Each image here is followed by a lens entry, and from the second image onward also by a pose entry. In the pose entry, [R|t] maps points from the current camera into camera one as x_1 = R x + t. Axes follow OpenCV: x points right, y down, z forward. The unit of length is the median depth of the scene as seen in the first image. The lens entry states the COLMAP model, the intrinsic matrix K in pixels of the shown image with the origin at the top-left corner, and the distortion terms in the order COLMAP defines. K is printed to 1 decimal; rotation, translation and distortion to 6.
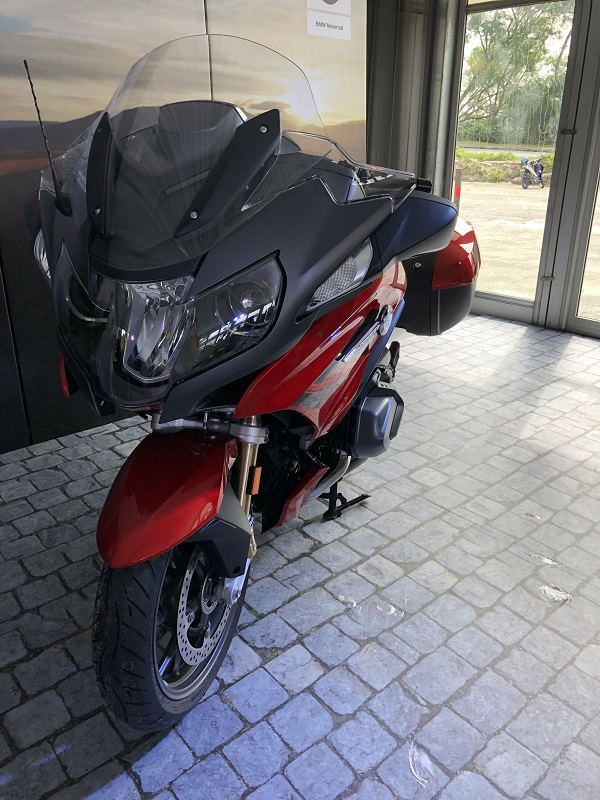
lens RADIAL K [[659.3, 0, 306.6], [0, 659.3, 389.3], [0, 0, 1]] dist [0.020174, -0.004278]
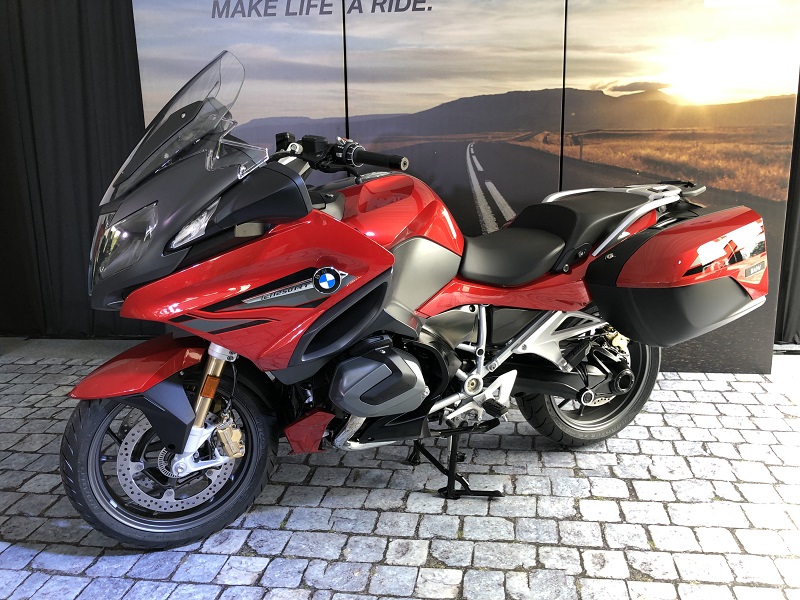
lens RADIAL K [[659.3, 0, 400.1], [0, 659.3, 301.6], [0, 0, 1]] dist [0.020174, -0.004278]
pose [[0.655737, 0.165504, -0.736626, 0.655965], [-0.246251, 0.969205, -0.001451, -0.064212], [0.713701, 0.182347, 0.676299, 0.242397]]
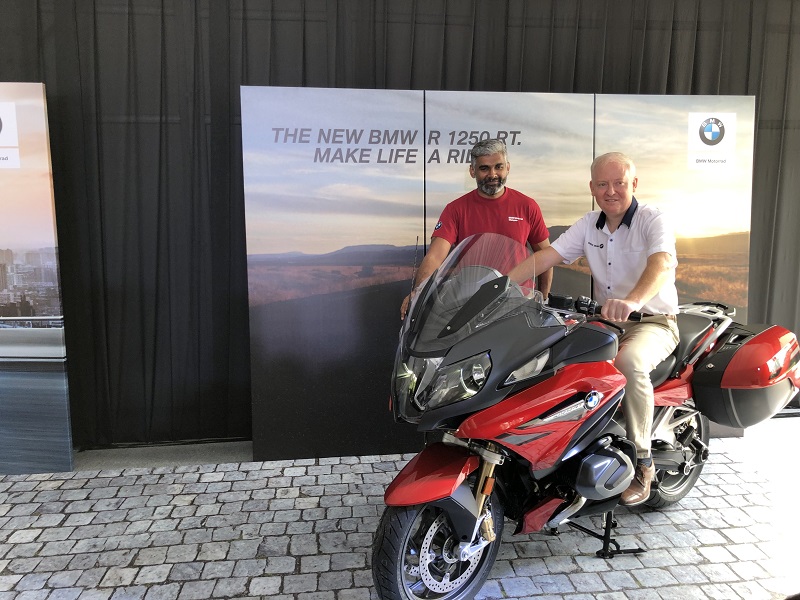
lens RADIAL K [[659.3, 0, 394.3], [0, 659.3, 301.9], [0, 0, 1]] dist [0.020174, -0.004278]
pose [[0.818951, 0.073047, -0.569196, 0.386570], [-0.193381, 0.968981, -0.153881, -0.002061], [0.540299, 0.236092, 0.807674, -0.328271]]
